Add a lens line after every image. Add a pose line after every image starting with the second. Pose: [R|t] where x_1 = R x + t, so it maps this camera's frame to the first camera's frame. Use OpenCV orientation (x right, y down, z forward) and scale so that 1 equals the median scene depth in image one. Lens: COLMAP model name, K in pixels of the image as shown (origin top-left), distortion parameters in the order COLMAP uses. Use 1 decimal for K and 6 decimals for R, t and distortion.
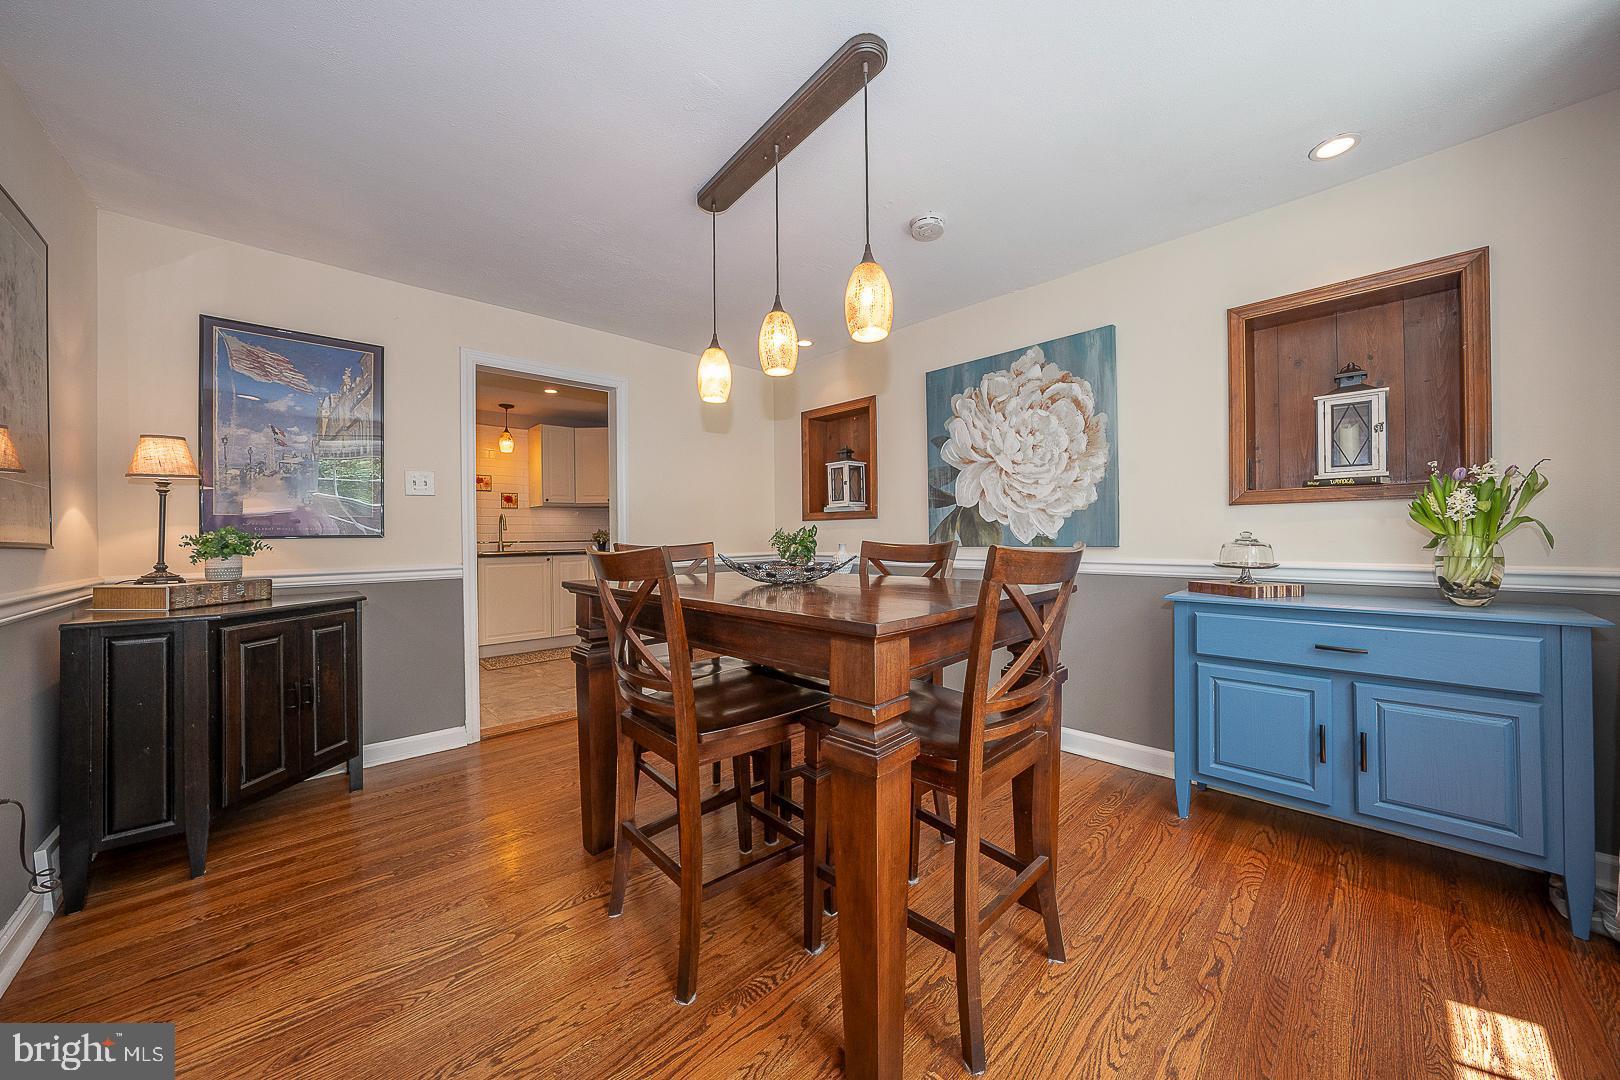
lens RADIAL K [[559.1, 0, 811.9], [0, 559.1, 535.0], [0, 0, 1]] dist [-0.014562, 0.000168]
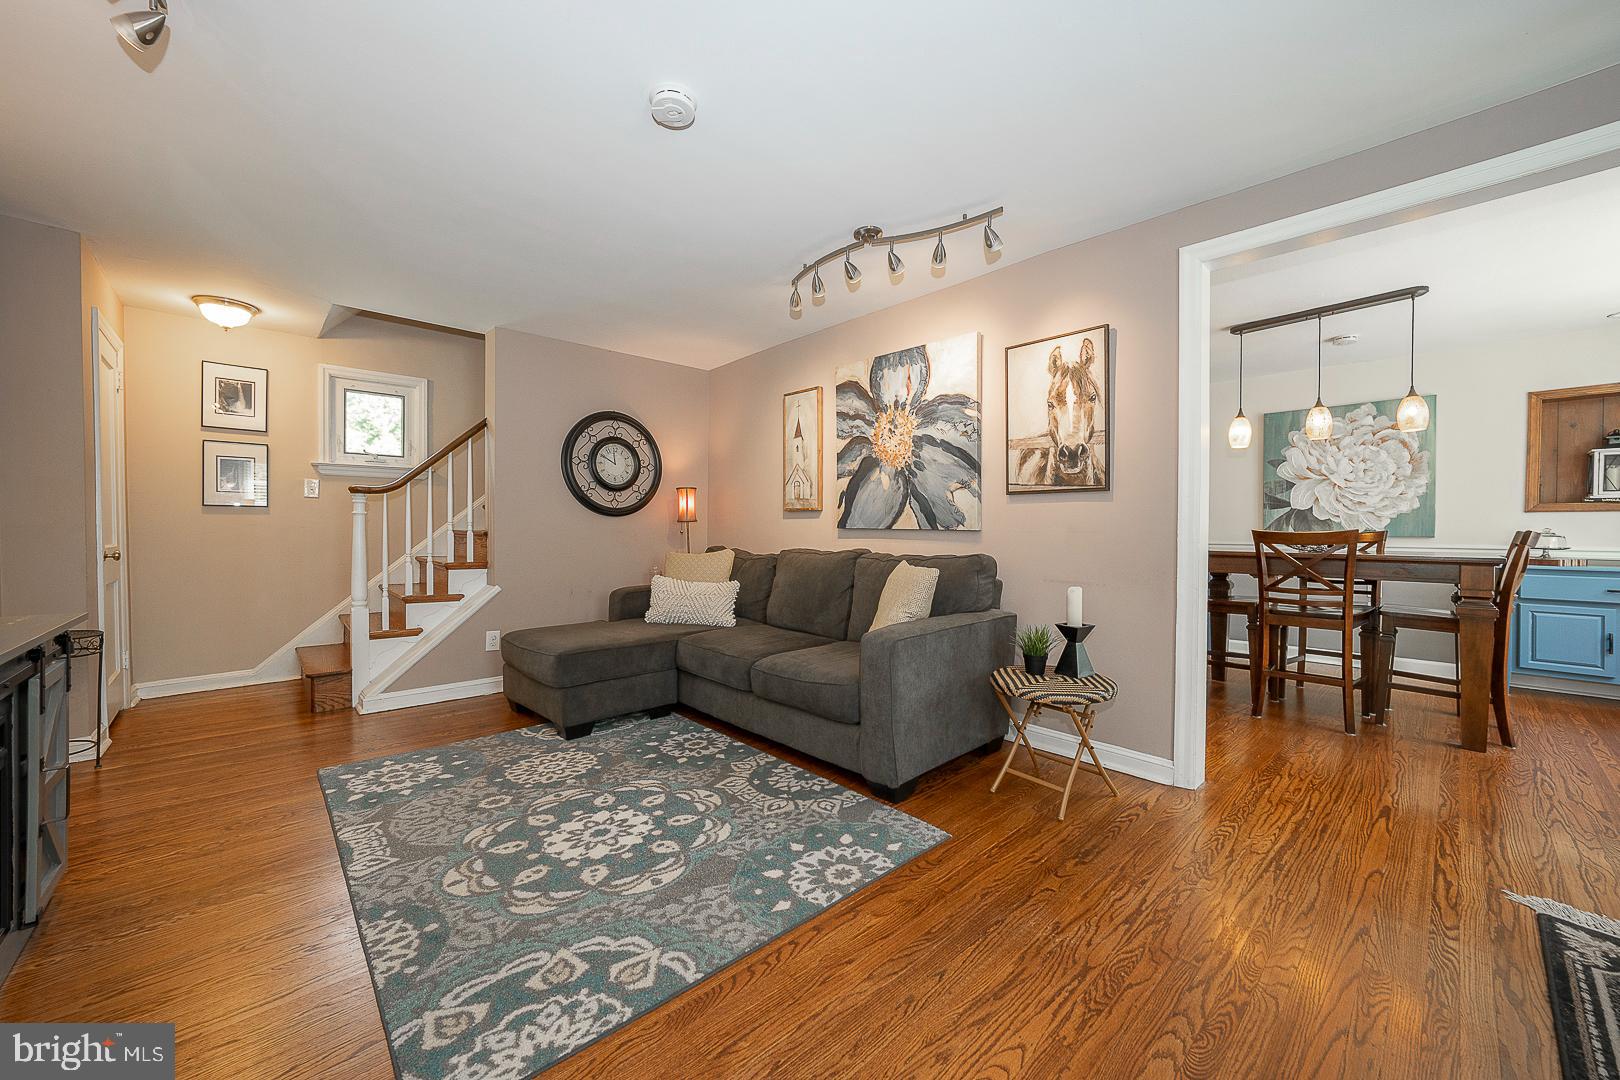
lens RADIAL K [[622.1, 0, 810.6], [0, 622.1, 536.4], [0, 0, 1]] dist [-0.023773, 0.010416]
pose [[0.999955, 0.008715, -0.003686, -1.162945], [-0.008649, 0.999808, 0.017608, 0.004210], [0.003839, -0.017575, 0.999838, -0.710939]]
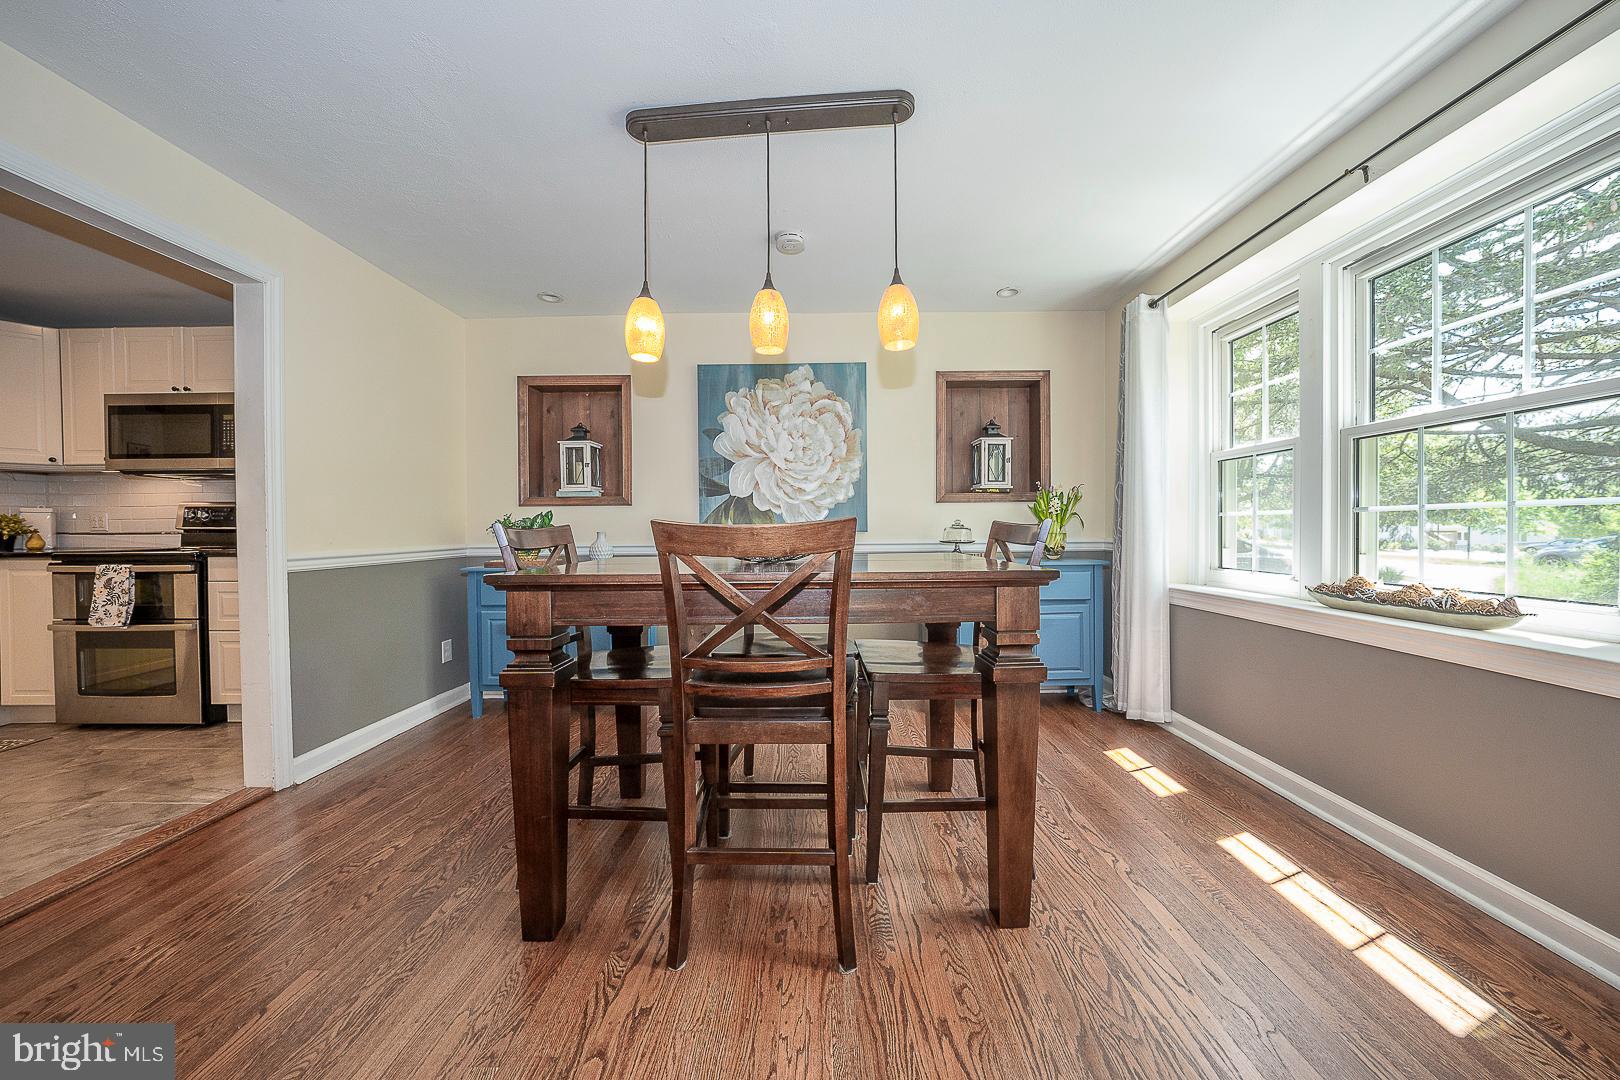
lens RADIAL K [[559.1, 0, 811.9], [0, 559.1, 535.0], [0, 0, 1]] dist [-0.014562, 0.000168]
pose [[0.692489, -0.008080, 0.721383, -0.485995], [0.001061, 0.999948, 0.010182, 0.015642], [-0.721428, -0.006285, 0.692461, 0.167691]]
